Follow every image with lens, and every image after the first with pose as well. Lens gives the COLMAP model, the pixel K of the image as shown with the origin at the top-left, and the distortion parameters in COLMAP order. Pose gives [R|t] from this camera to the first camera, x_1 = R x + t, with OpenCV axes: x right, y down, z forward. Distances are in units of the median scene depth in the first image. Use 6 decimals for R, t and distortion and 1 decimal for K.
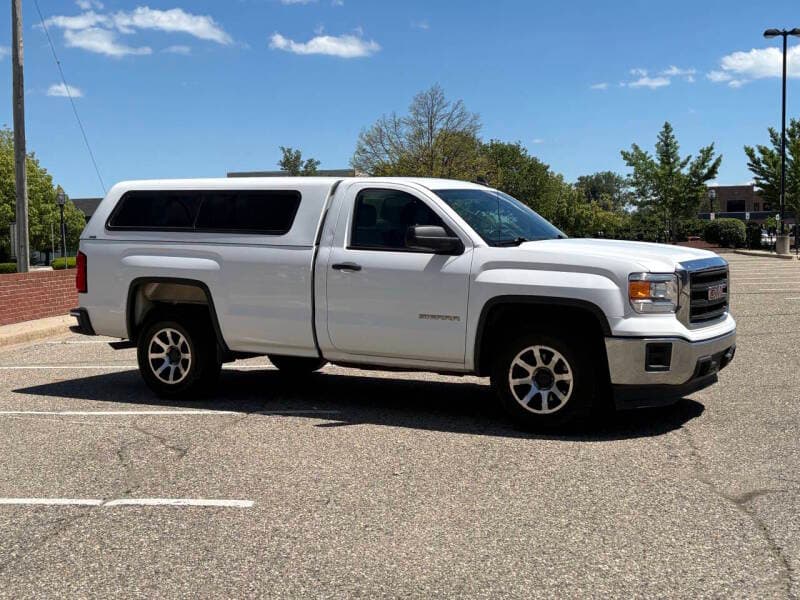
lens RADIAL K [[1102.9, 0, 400.0], [0, 1102.9, 300.0], [0, 0, 1]] dist [0.214241, -0.799402]
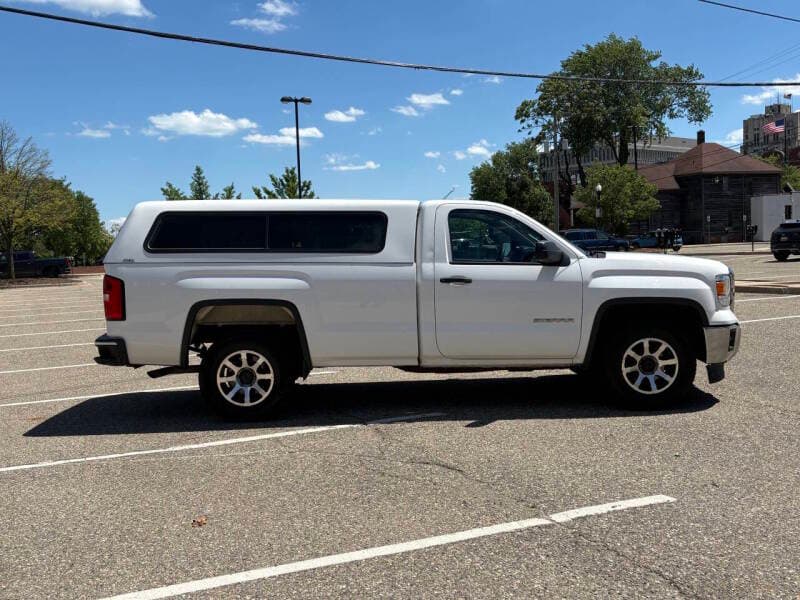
lens RADIAL K [[877.8, 0, 400.1], [0, 877.8, 321.9], [0, 0, 1]] dist [0.059292, -0.017538]
pose [[0.850317, -0.059428, 0.522905, -0.511915], [0.052090, 0.998229, 0.028743, -0.015486], [-0.523687, 0.002798, 0.851906, 0.267580]]
